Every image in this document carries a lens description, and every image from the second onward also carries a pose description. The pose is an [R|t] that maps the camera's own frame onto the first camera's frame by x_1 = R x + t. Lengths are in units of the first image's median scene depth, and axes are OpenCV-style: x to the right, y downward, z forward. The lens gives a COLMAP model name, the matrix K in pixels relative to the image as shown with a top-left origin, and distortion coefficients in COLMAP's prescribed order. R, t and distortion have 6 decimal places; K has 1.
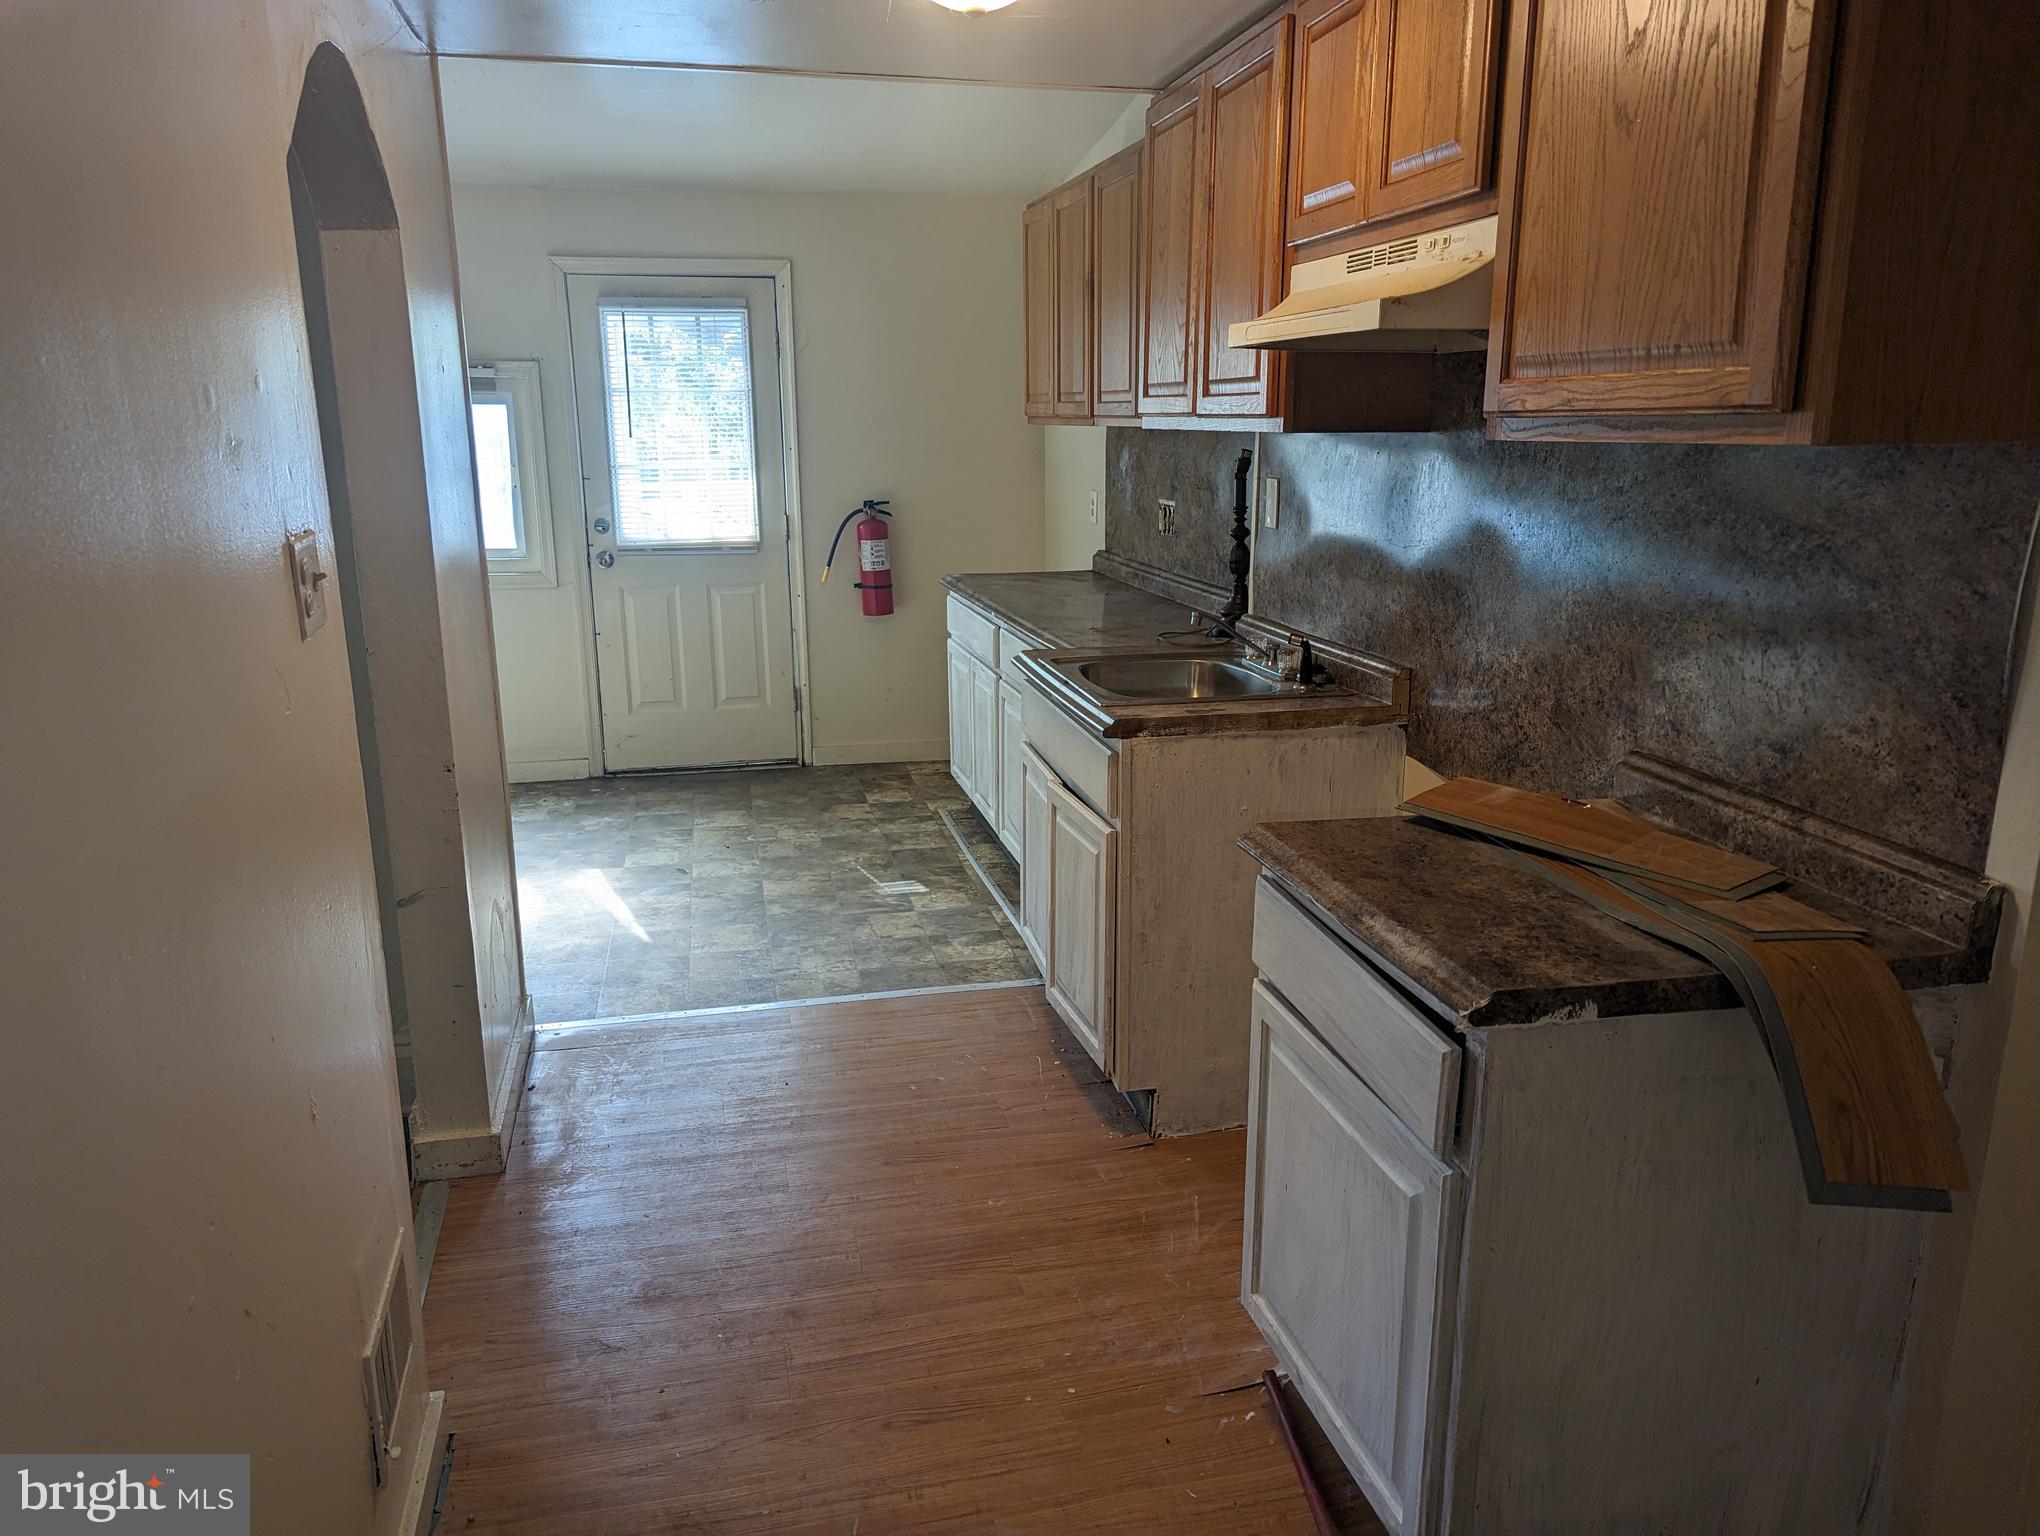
lens RADIAL K [[1454.5, 0, 1020.0], [0, 1454.5, 768.0], [0, 0, 1]] dist [0.063906, -0.066018]
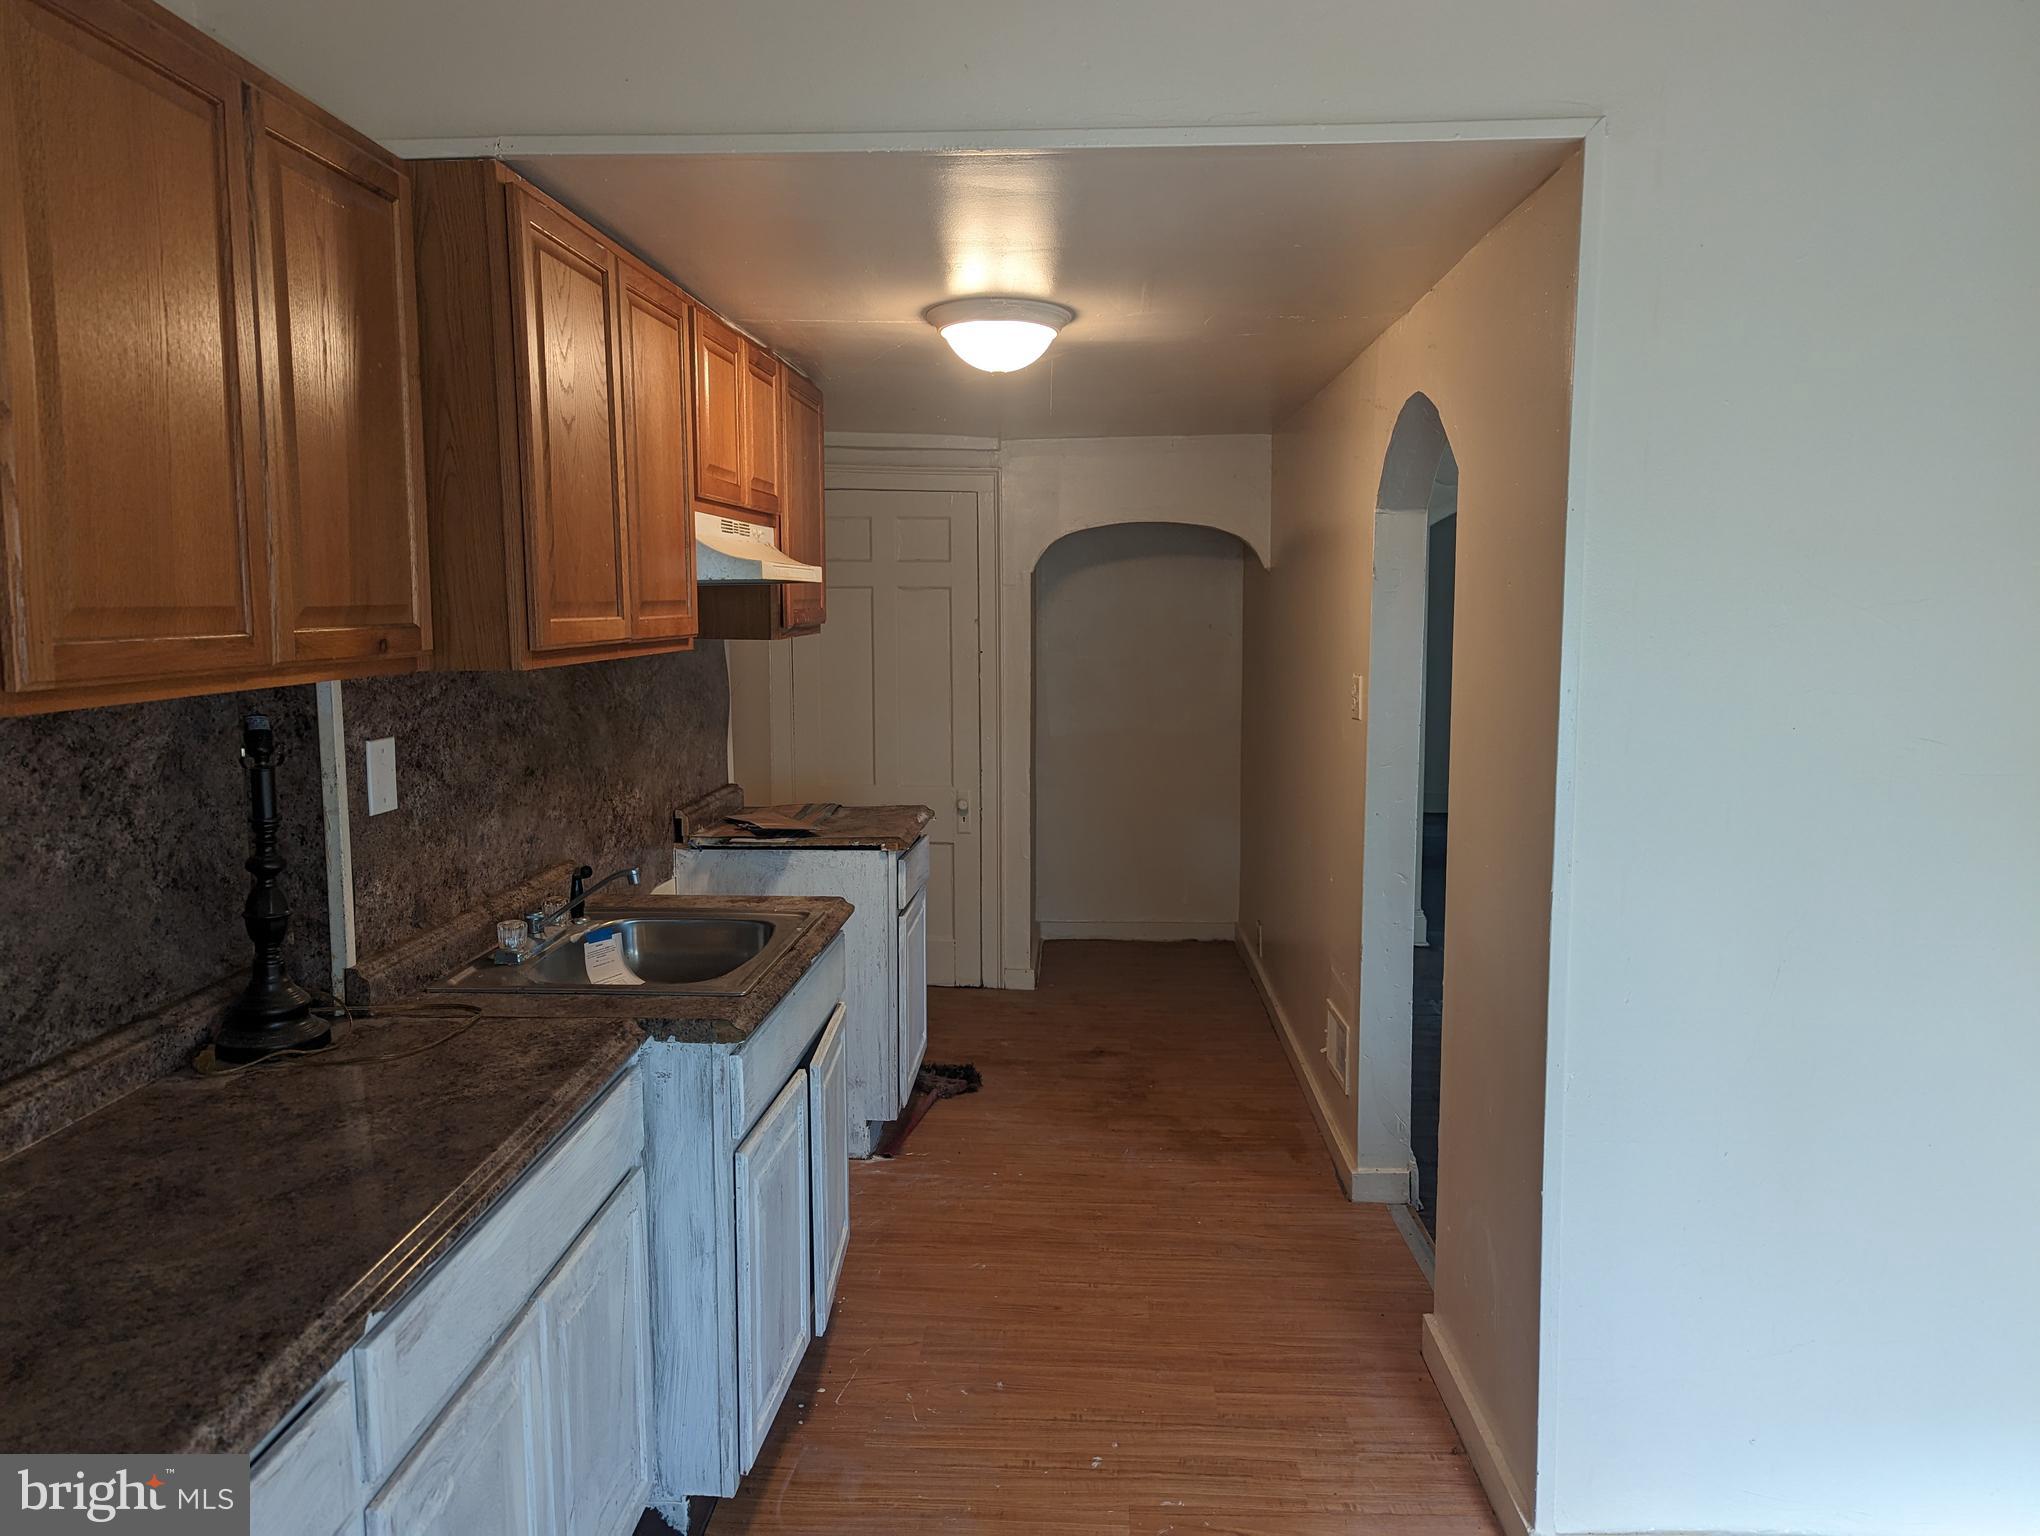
lens RADIAL K [[1454.5, 0, 1020.0], [0, 1454.5, 768.0], [0, 0, 1]] dist [0.063906, -0.066018]
pose [[-0.962611, -0.026907, 0.269550, -0.352661], [0.073971, 0.931128, 0.357112, -0.490058], [-0.260594, 0.363699, -0.894323, 1.897958]]
